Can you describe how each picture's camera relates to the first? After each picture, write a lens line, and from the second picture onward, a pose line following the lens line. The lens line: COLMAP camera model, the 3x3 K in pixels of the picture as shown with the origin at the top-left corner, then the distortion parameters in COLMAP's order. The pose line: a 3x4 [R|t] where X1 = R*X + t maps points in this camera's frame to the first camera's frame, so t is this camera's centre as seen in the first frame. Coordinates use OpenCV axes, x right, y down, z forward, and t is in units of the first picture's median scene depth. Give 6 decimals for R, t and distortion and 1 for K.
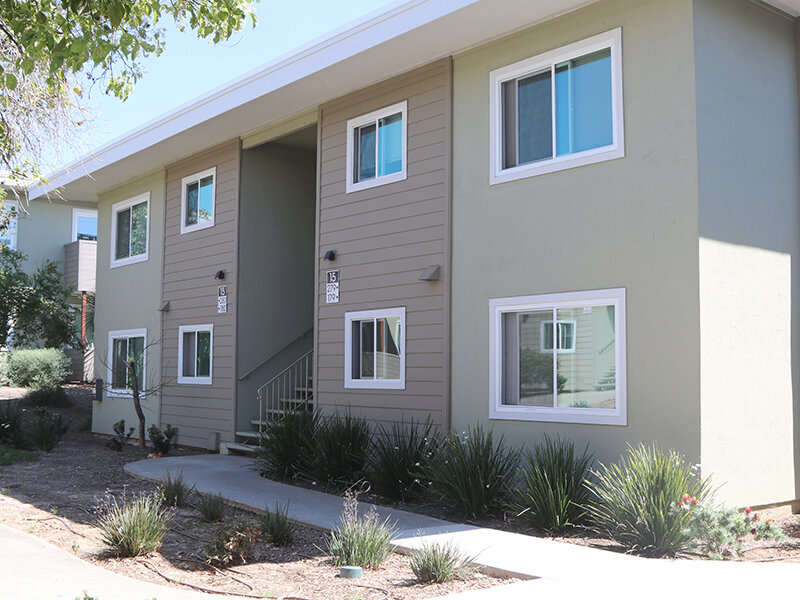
lens RADIAL K [[926.9, 0, 400.0], [0, 926.9, 300.0], [0, 0, 1]] dist [0.912663, 0.000077]
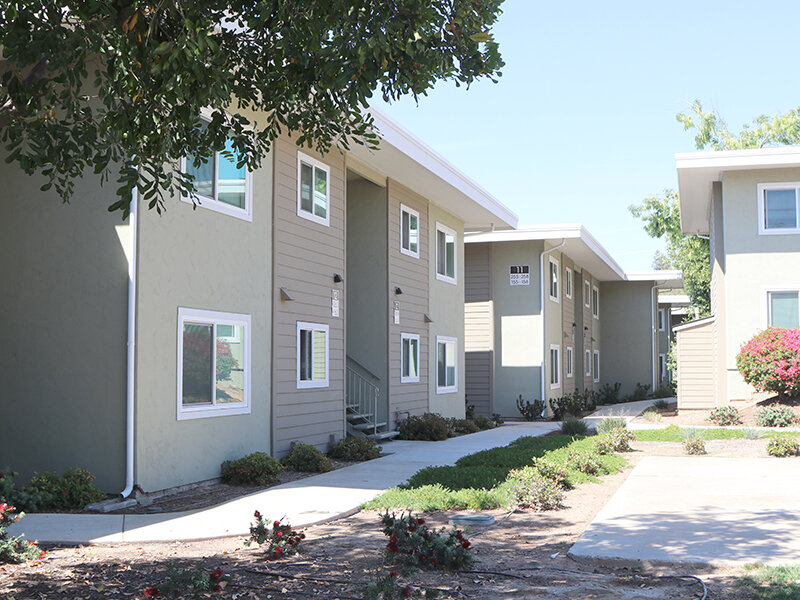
lens RADIAL K [[926.9, 0, 400.0], [0, 926.9, 300.0], [0, 0, 1]] dist [0.912663, 0.000077]
pose [[-0.545736, 0.048426, 0.836557, -1.085195], [-0.071074, 0.992056, -0.103793, 0.097233], [-0.834937, -0.116101, -0.537959, 1.526062]]
